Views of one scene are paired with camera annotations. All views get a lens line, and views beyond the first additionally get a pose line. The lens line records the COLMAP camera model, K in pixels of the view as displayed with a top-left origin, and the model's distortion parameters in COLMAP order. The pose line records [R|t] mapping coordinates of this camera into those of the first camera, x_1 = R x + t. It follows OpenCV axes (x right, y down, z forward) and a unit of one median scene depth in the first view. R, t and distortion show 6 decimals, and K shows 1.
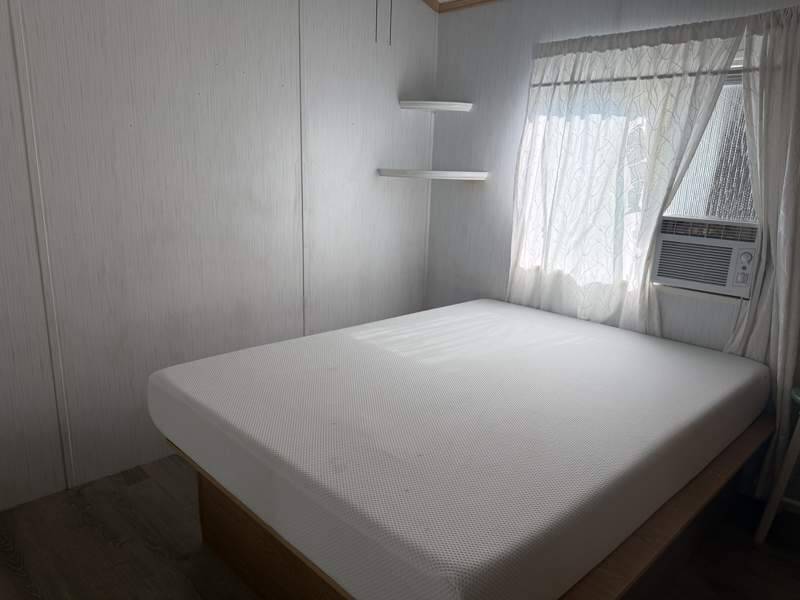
lens RADIAL K [[578.7, 0, 400.0], [0, 578.7, 300.0], [0, 0, 1]] dist [-0.000802, -0.004525]
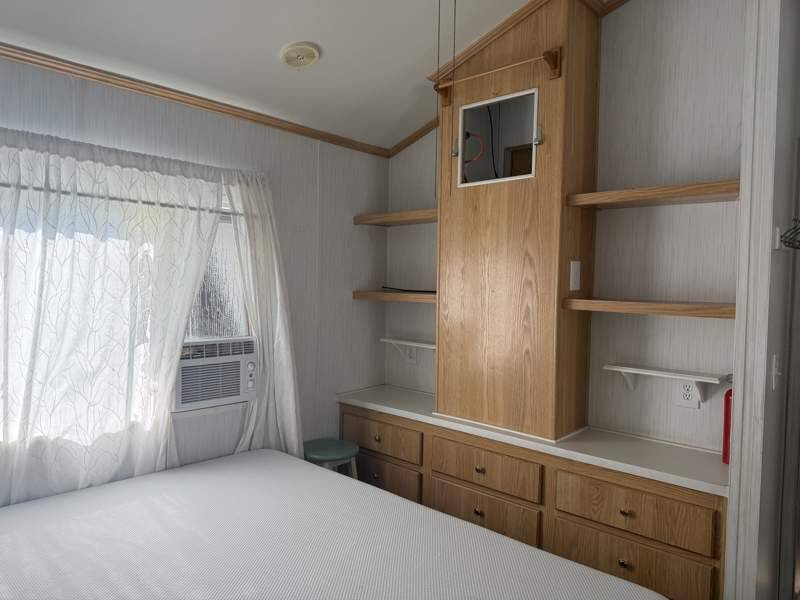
lens RADIAL K [[559.6, 0, 398.9], [0, 559.6, 306.6], [0, 0, 1]] dist [0.078689, -0.102952]
pose [[-0.035588, -0.069513, 0.996946, -0.499810], [0.212736, 0.974187, 0.075520, -0.193625], [-0.976461, 0.214774, -0.019881, 0.626428]]
